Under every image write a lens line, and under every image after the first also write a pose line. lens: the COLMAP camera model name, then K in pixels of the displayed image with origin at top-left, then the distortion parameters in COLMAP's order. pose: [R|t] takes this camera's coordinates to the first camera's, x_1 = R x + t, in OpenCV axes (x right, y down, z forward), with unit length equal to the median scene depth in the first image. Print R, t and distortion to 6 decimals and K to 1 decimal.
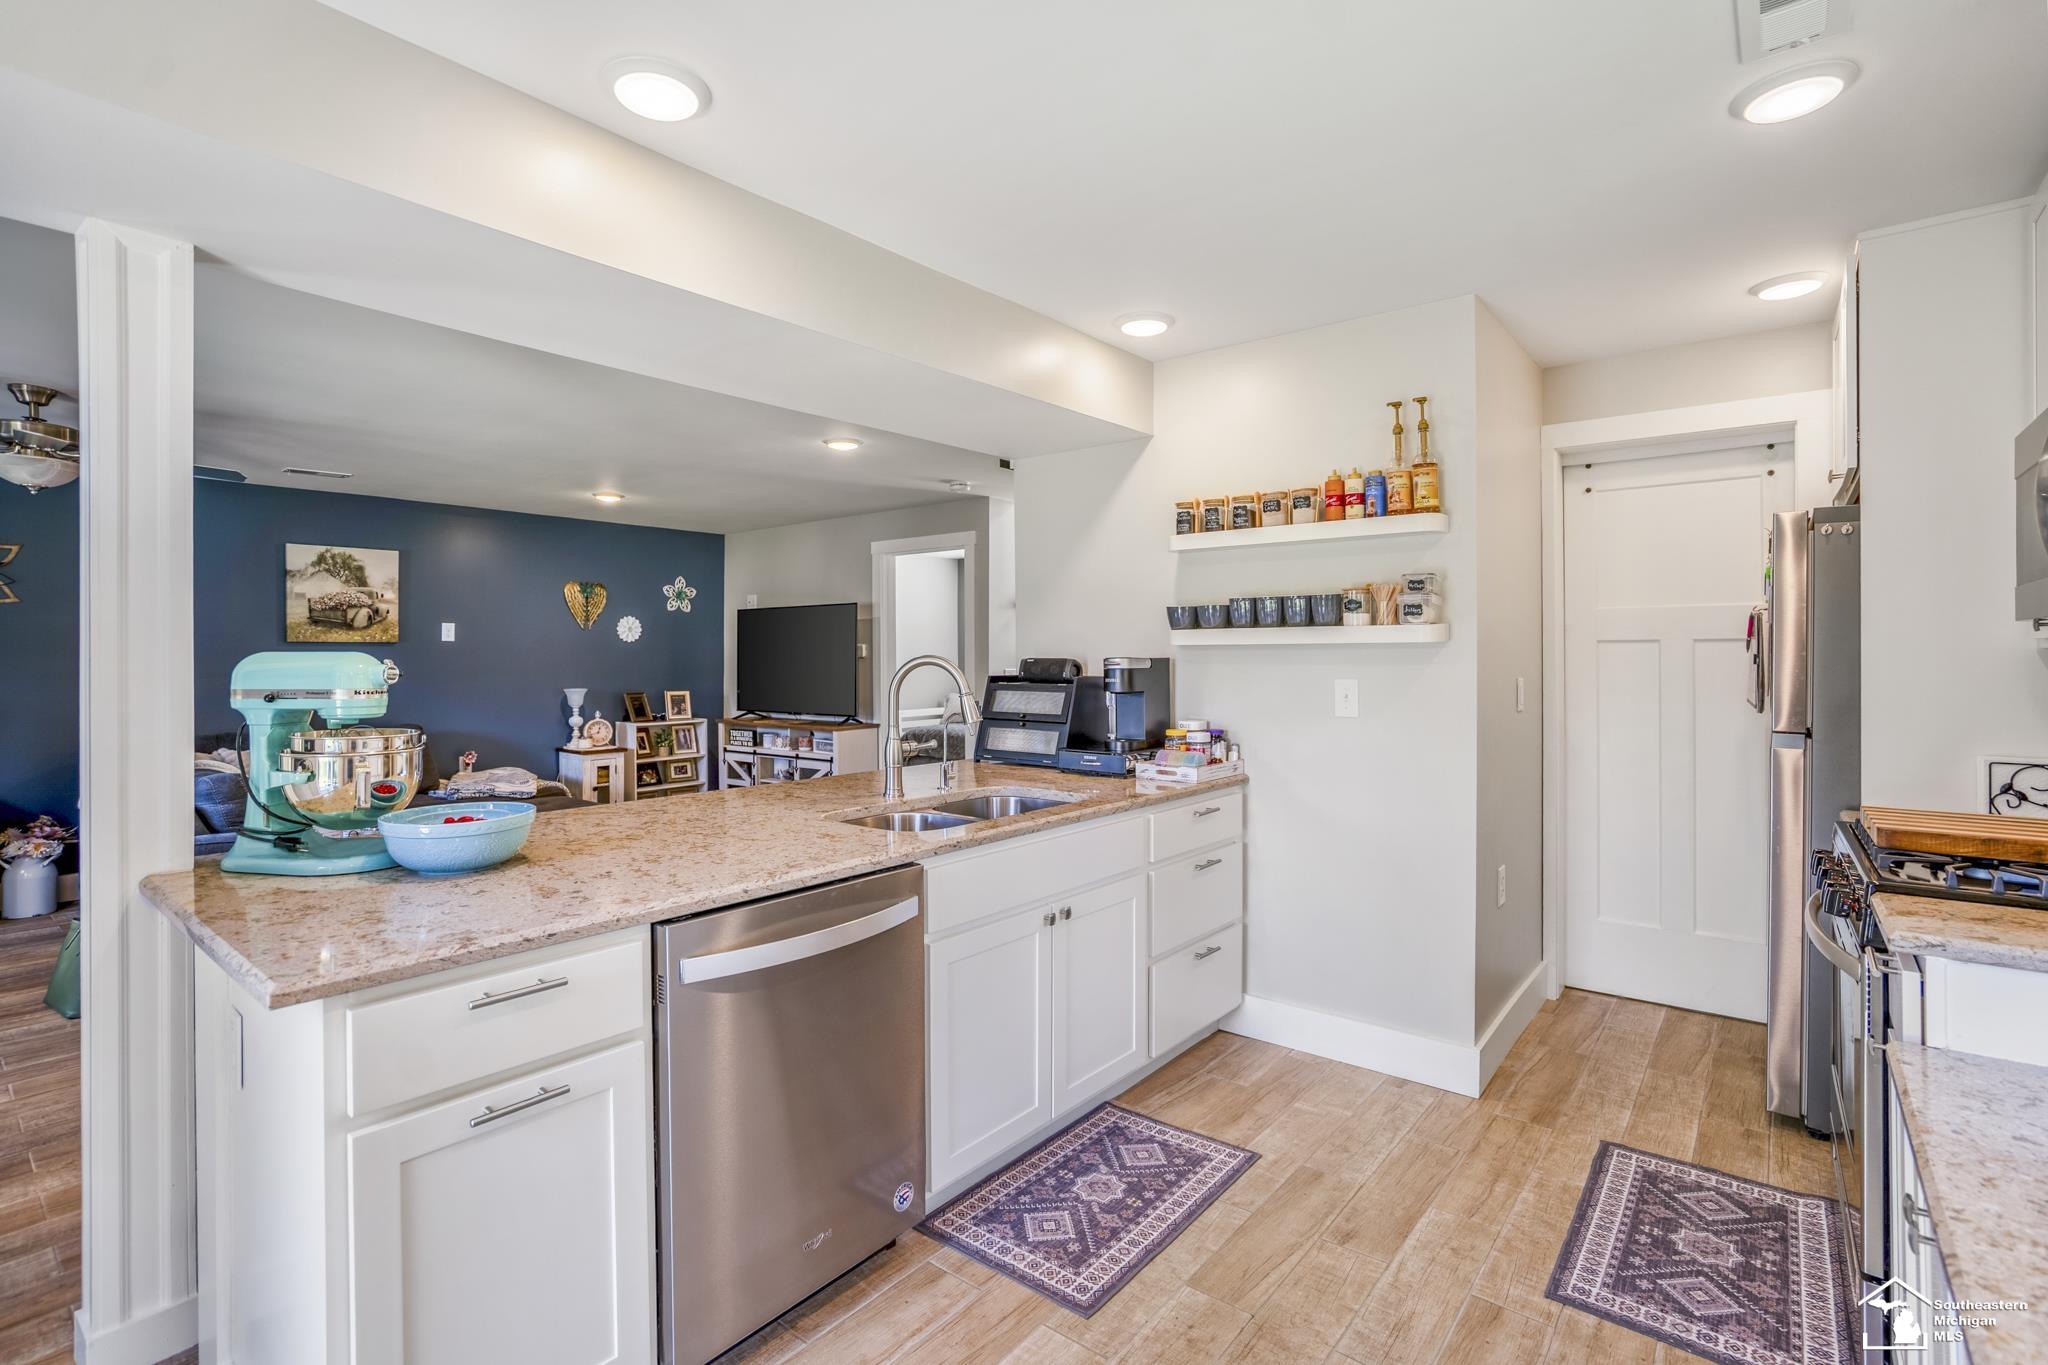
lens RADIAL K [[971.2, 0, 1018.3], [0, 971.2, 646.1], [0, 0, 1]] dist [-0.001111, 0.001993]
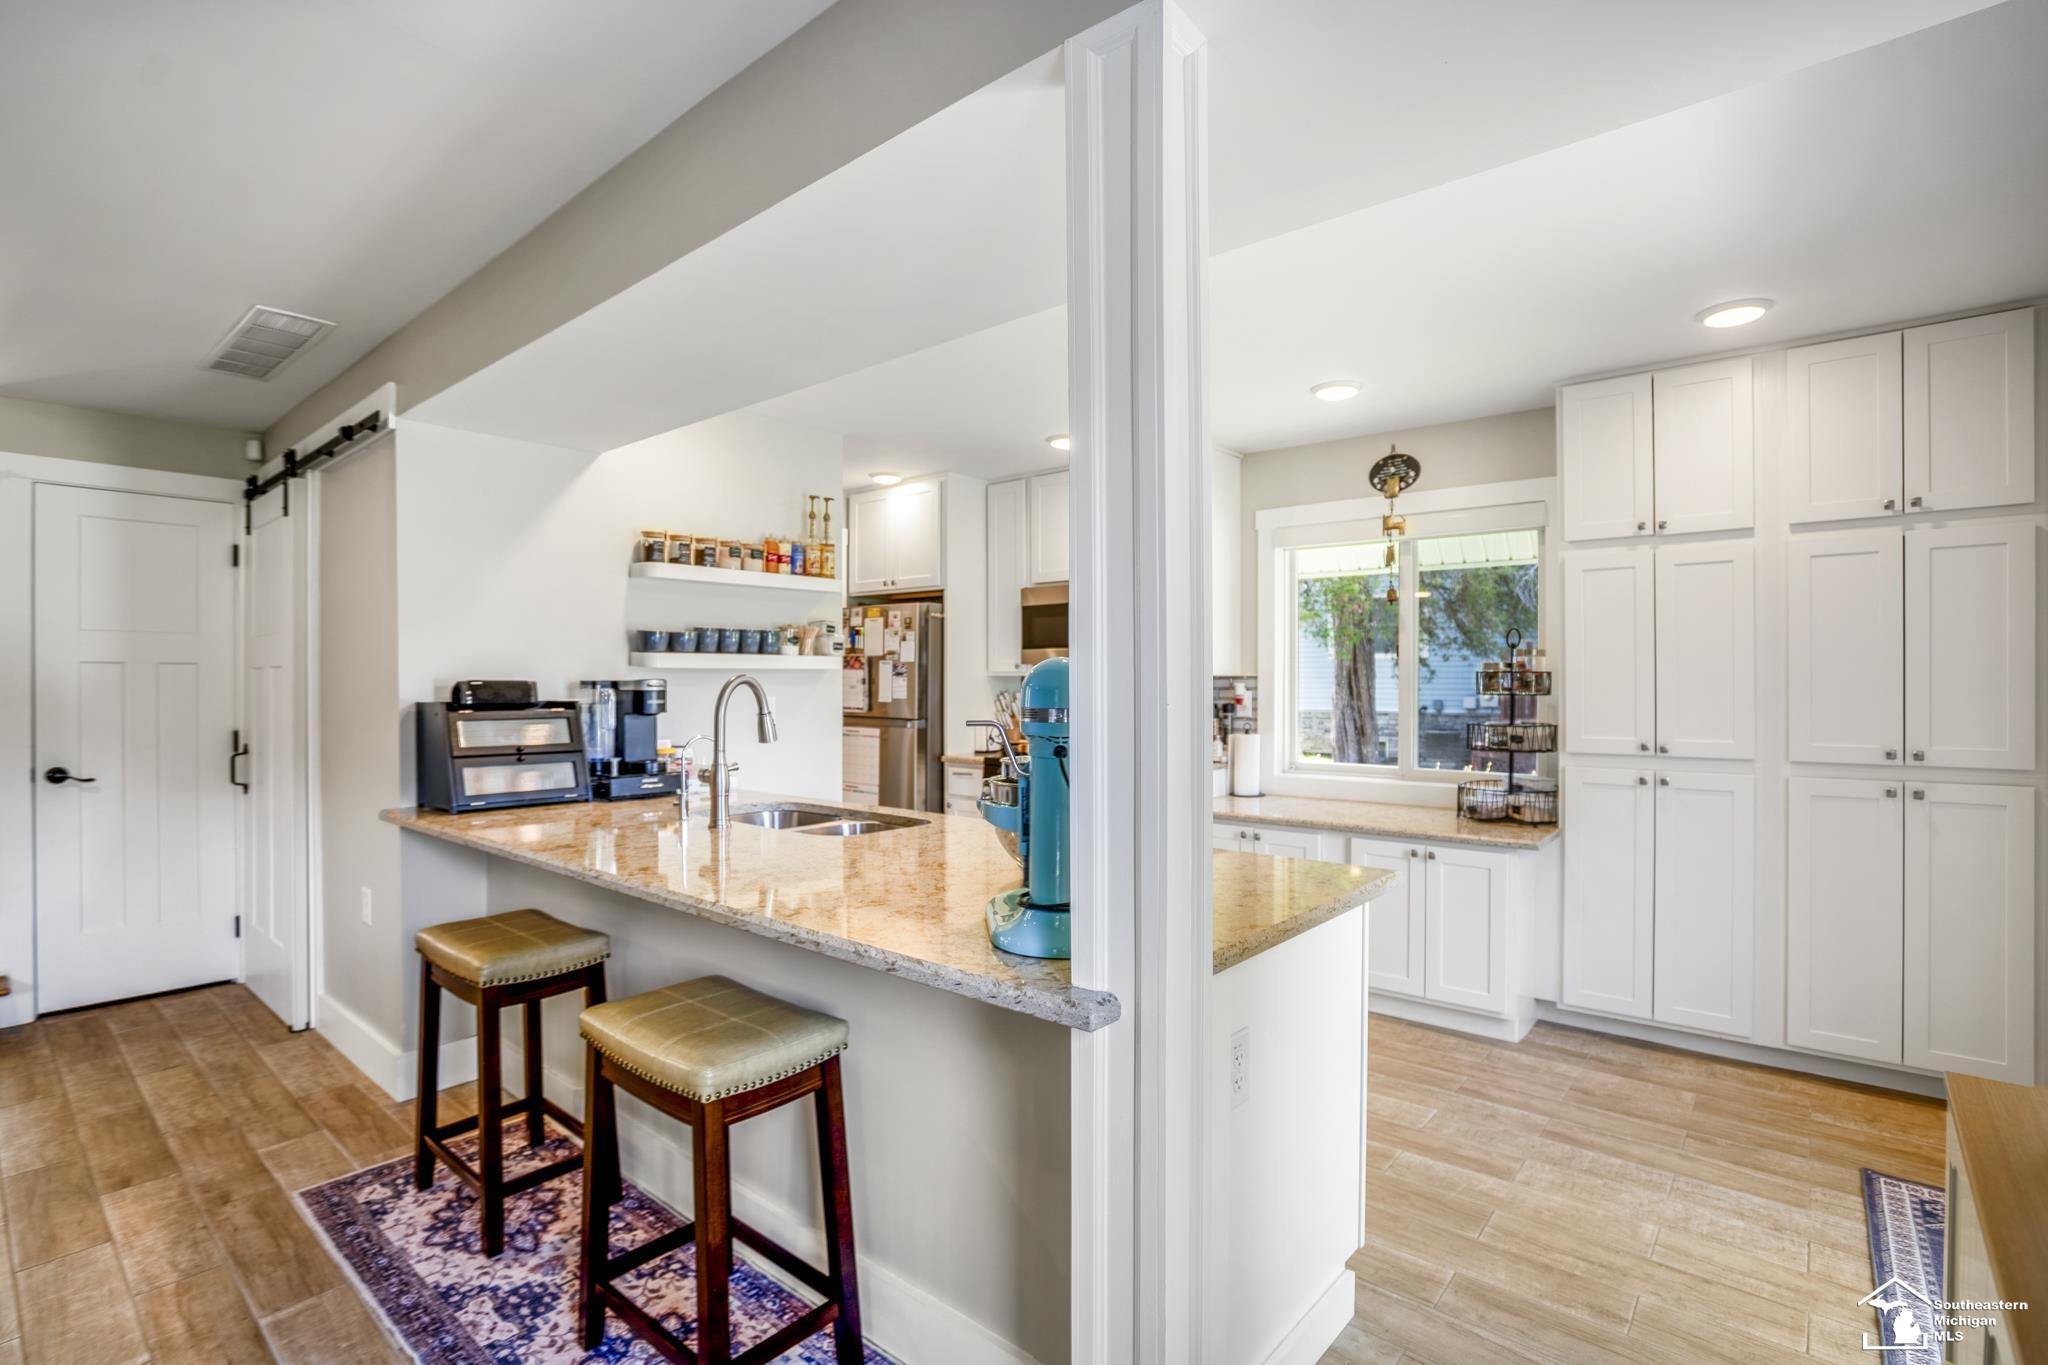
lens RADIAL K [[967.9, 0, 1021.2], [0, 967.9, 687.4], [0, 0, 1]] dist [-0.051265, 0.018776]
pose [[0.014284, -0.003032, 0.999893, -0.410670], [-0.003296, 0.999990, 0.003079, 0.007442], [-0.999893, -0.003340, 0.014274, 0.283438]]
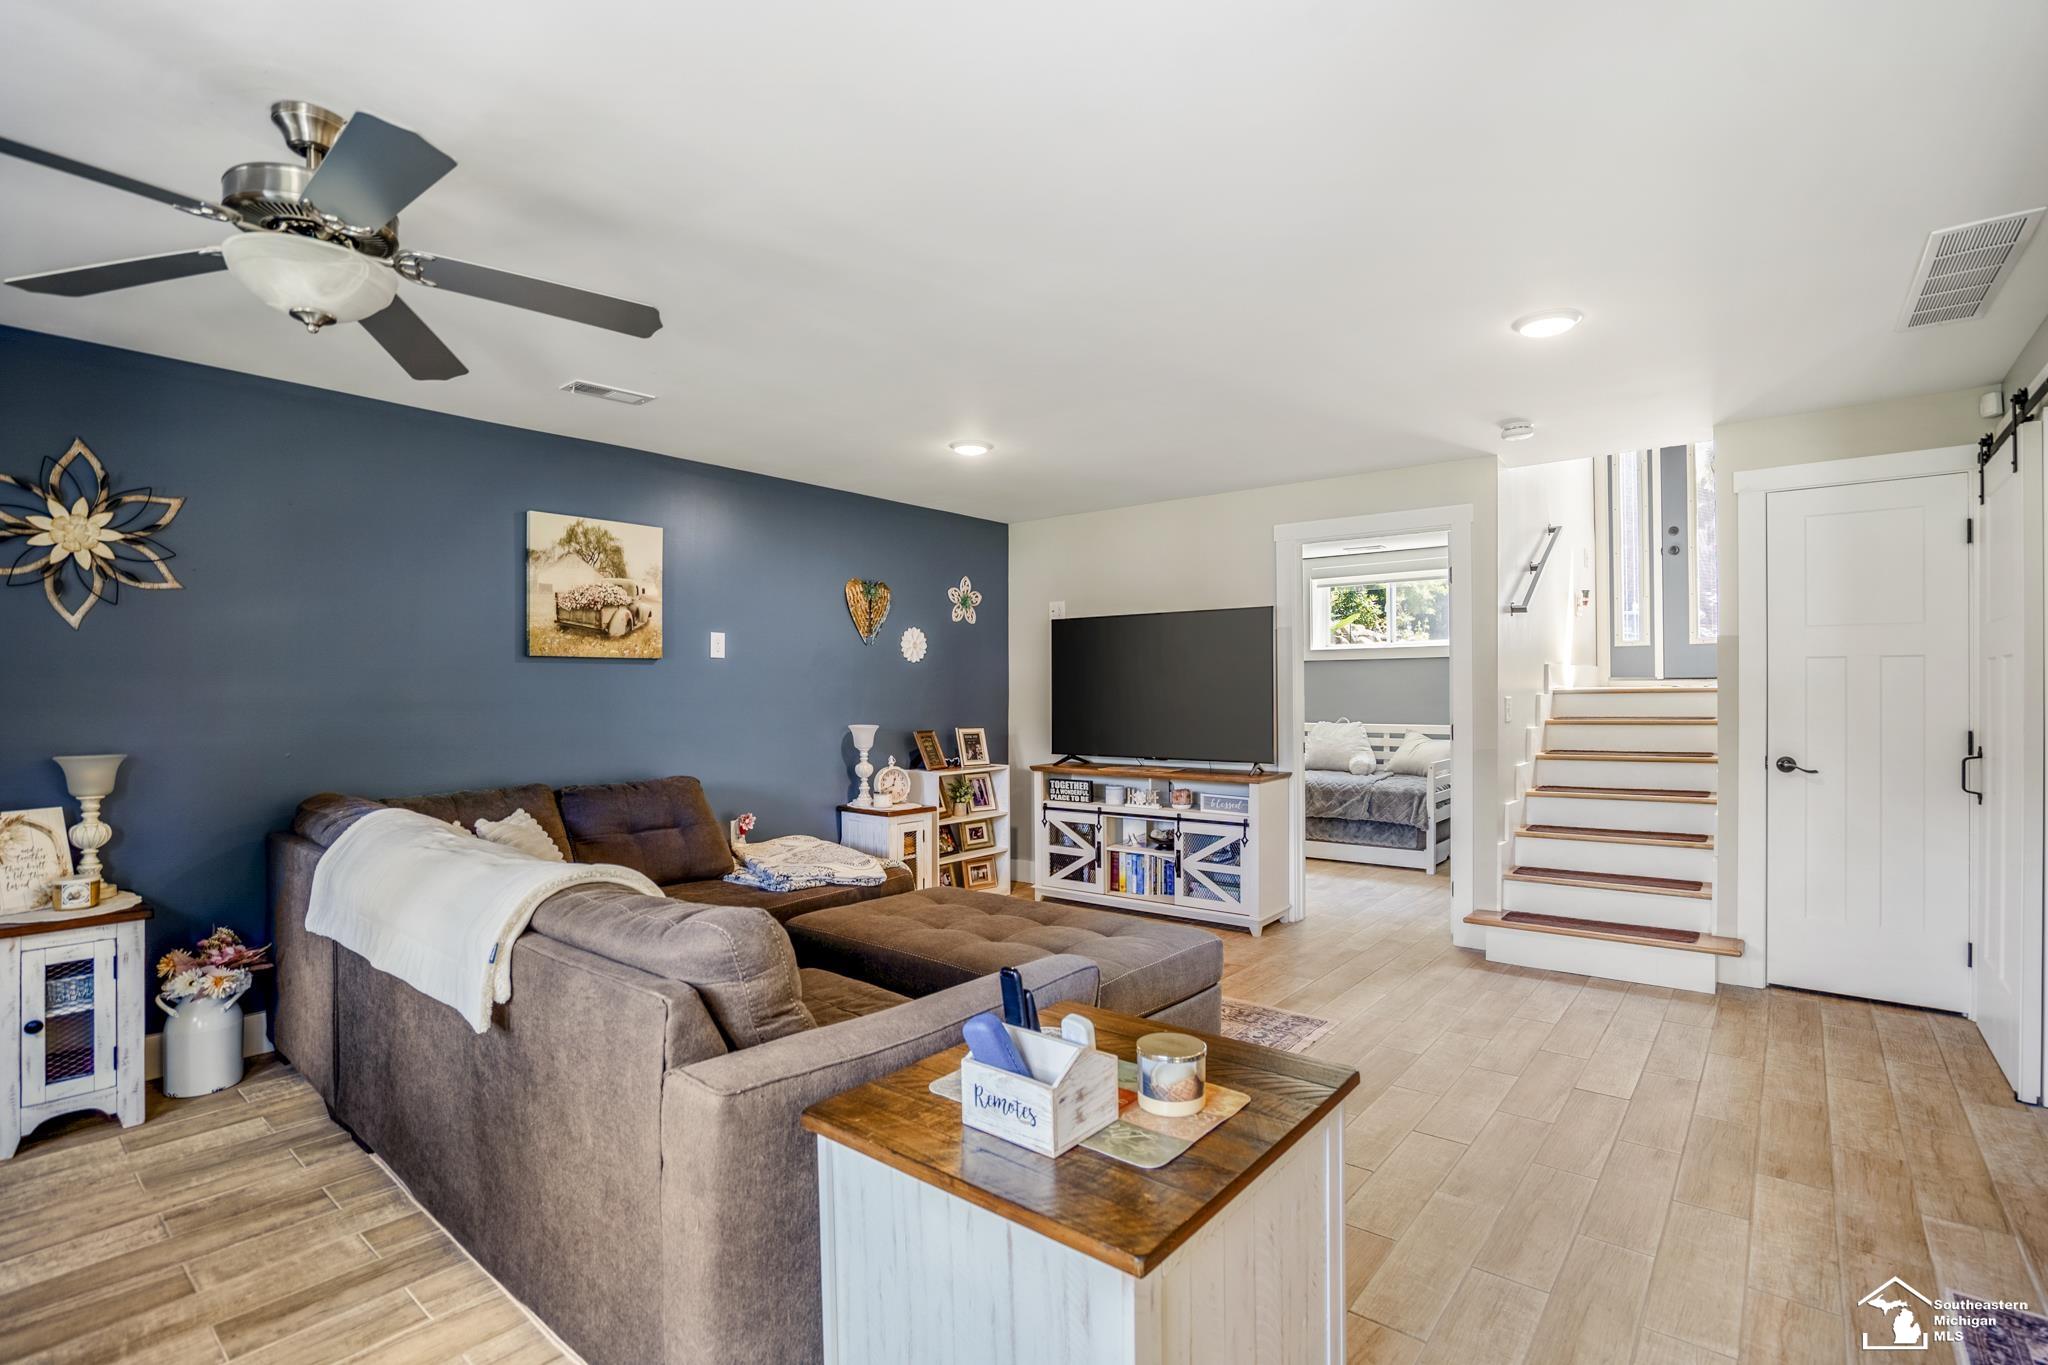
lens RADIAL K [[967.9, 0, 1021.2], [0, 967.9, 687.4], [0, 0, 1]] dist [-0.051265, 0.018776]
pose [[0.999885, 0.000414, 0.015137, -0.355699], [-0.000507, 0.999981, 0.006142, 0.011268], [-0.015135, -0.006149, 0.999867, 0.277827]]
